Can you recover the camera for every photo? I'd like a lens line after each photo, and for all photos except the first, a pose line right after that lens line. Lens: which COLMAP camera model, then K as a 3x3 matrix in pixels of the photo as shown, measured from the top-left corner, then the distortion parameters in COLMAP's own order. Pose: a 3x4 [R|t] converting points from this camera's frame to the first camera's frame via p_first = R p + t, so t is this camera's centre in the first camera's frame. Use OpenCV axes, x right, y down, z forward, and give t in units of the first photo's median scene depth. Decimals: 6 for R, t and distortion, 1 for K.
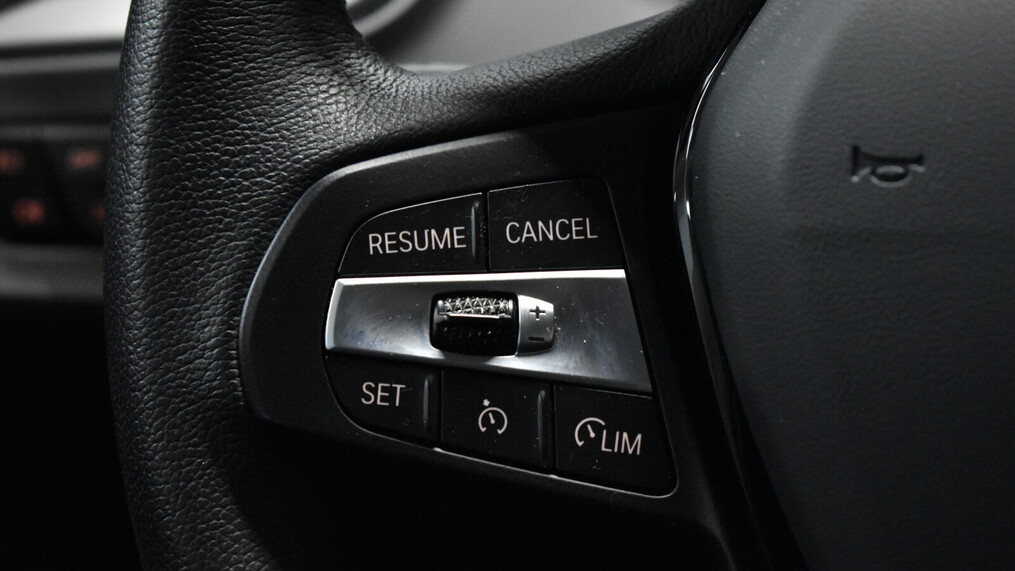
lens RADIAL K [[2284.8, 0, 507.5], [0, 2284.8, 285.5], [0, 0, 1]] dist [-0.030092, -0.067728]
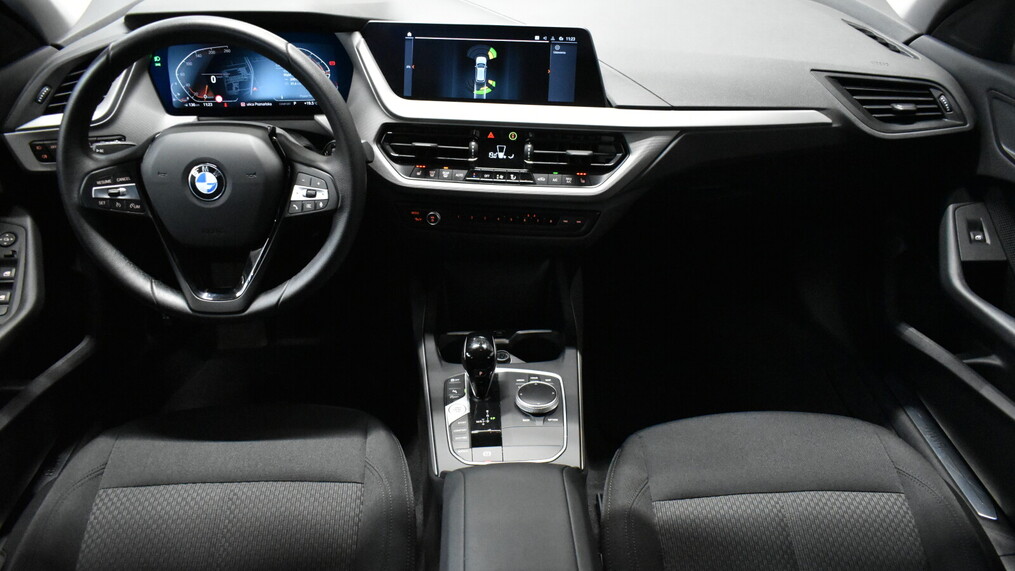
lens RADIAL K [[780.8, 0, 507.5], [0, 780.8, 285.5], [0, 0, 1]] dist [-0.005679, 0.001615]
pose [[0.951925, -0.100272, 0.289456, 0.451178], [0.008238, 0.952947, 0.303024, -0.465459], [-0.306221, -0.286072, 0.907960, -1.856004]]
